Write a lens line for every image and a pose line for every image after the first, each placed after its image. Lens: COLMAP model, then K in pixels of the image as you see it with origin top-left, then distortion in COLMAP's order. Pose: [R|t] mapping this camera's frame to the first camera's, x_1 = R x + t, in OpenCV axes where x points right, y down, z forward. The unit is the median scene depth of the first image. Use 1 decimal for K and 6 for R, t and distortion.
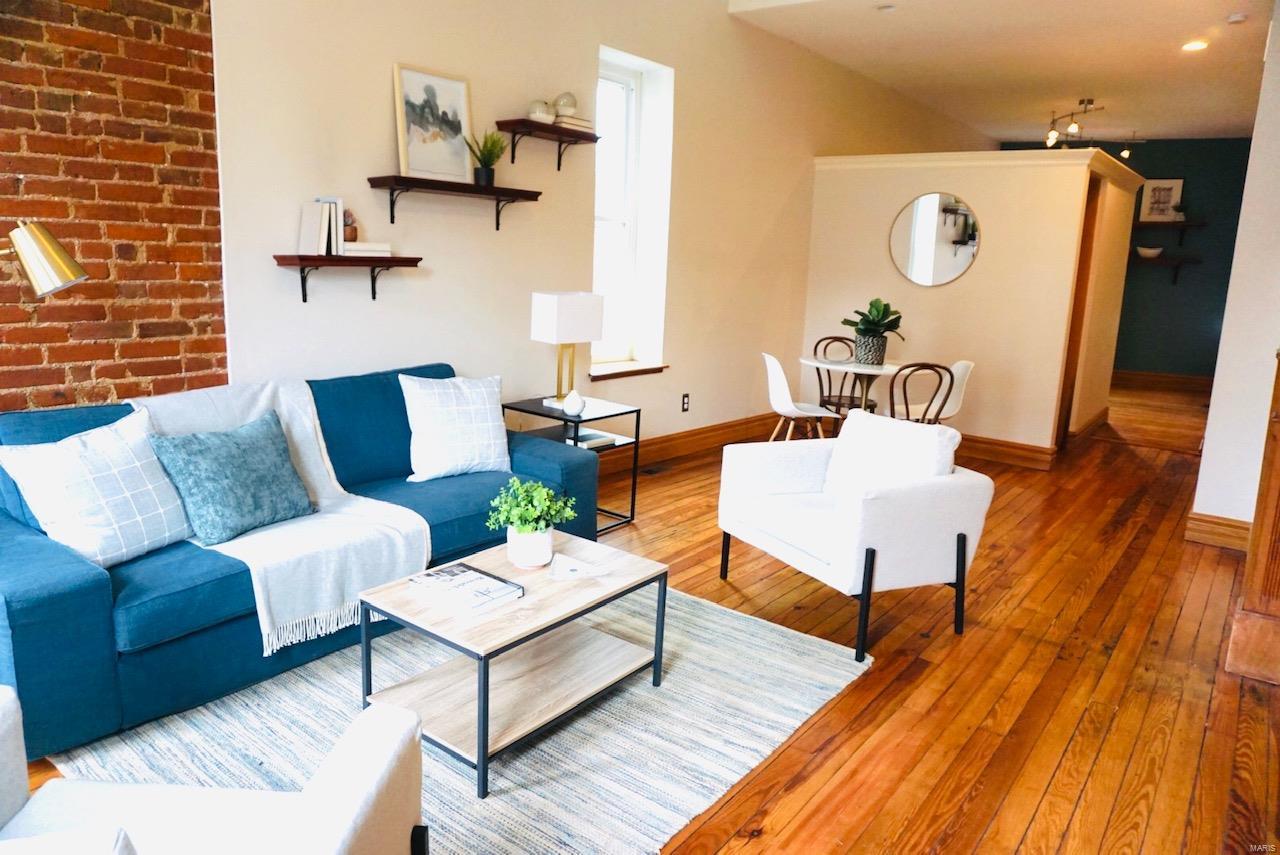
lens RADIAL K [[858.6, 0, 640.0], [0, 858.6, 427.5], [0, 0, 1]] dist [-0.035738, 0.006832]
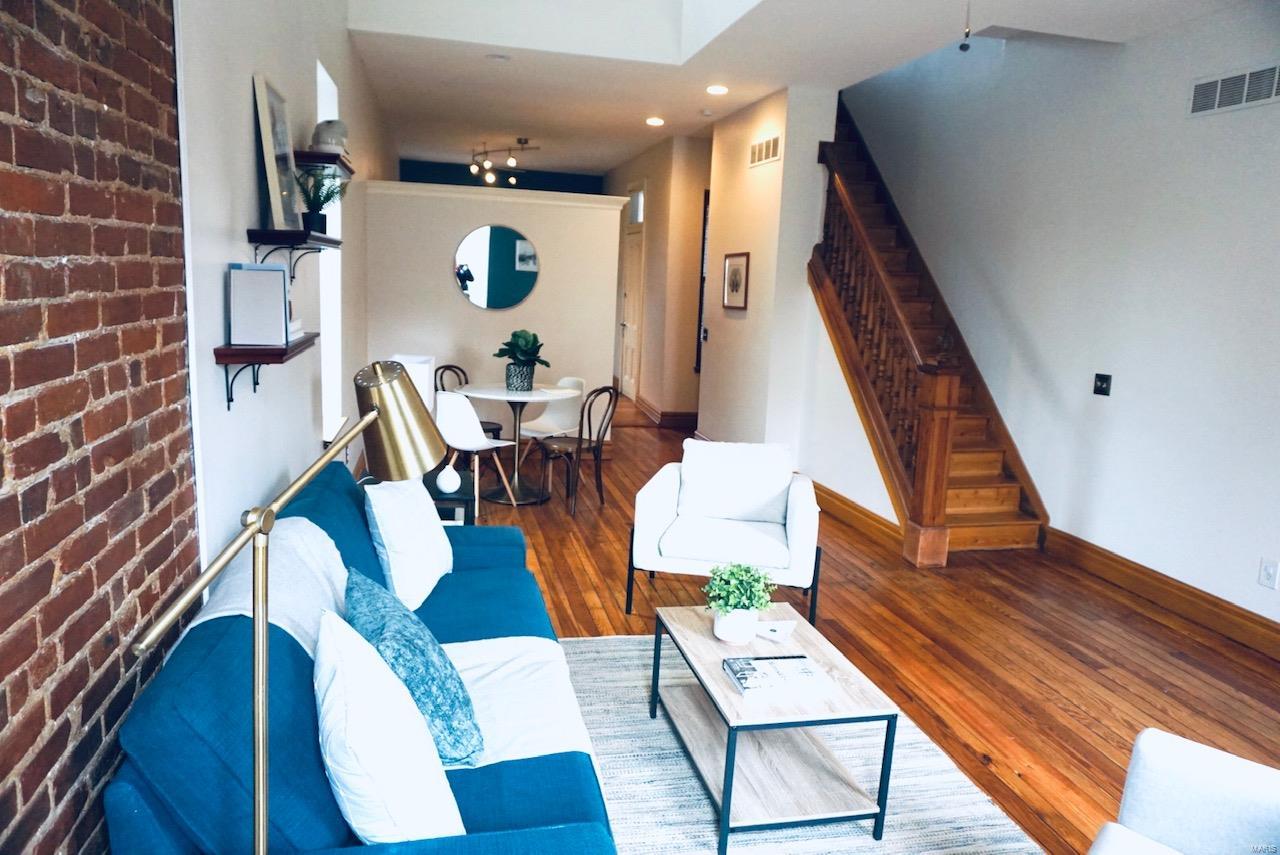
lens RADIAL K [[858.6, 0, 640.0], [0, 858.6, 427.5], [0, 0, 1]] dist [-0.035738, 0.006832]
pose [[0.634593, -0.145026, 0.759117, -0.831570], [0.131637, 0.988166, 0.078741, -0.169365], [-0.761553, 0.049960, 0.646174, 0.346658]]
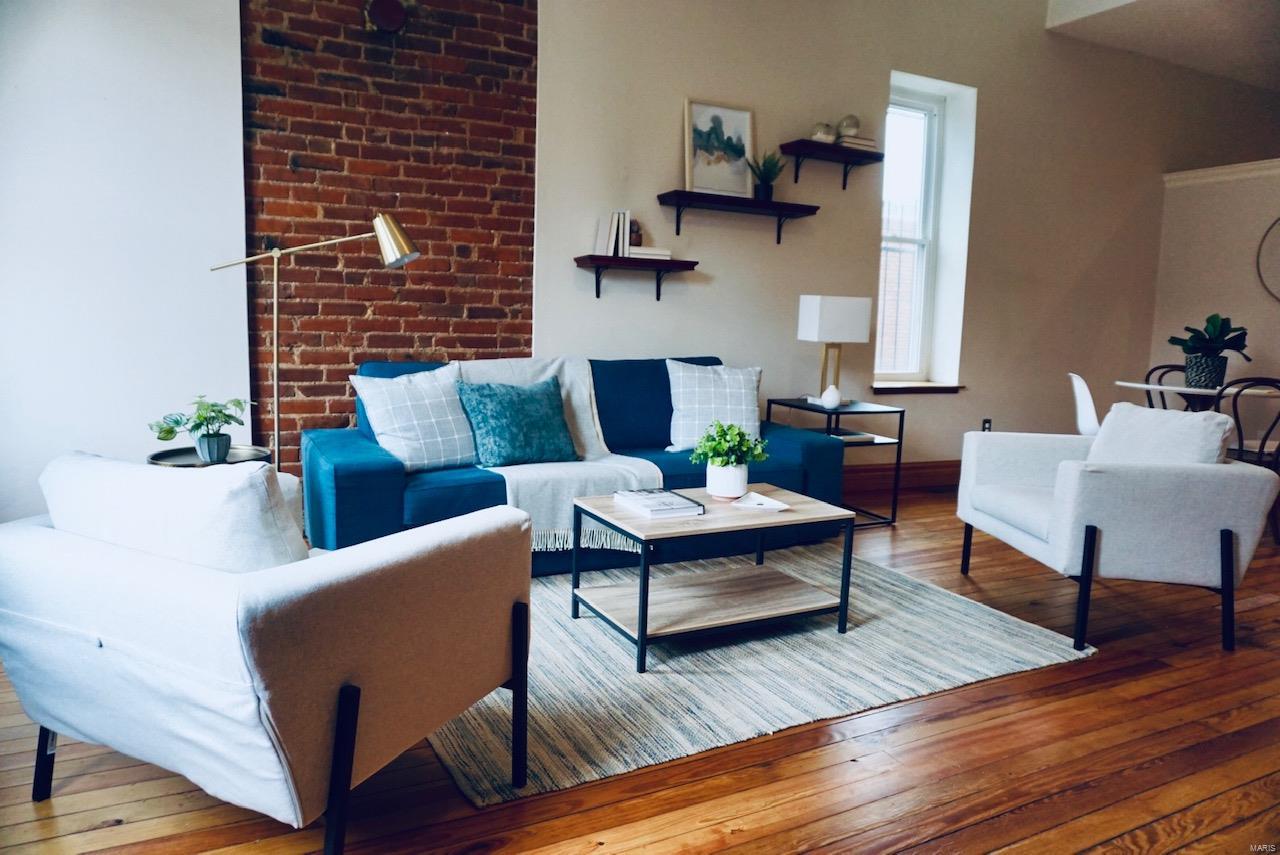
lens RADIAL K [[860.9, 0, 640.0], [0, 860.9, 427.5], [0, 0, 1]] dist [-0.026204, 0.006422]
pose [[0.904903, 0.038089, -0.423911, 0.208017], [-0.077403, 0.994106, -0.075906, 0.139734], [0.418521, 0.101499, 0.902518, -0.052839]]
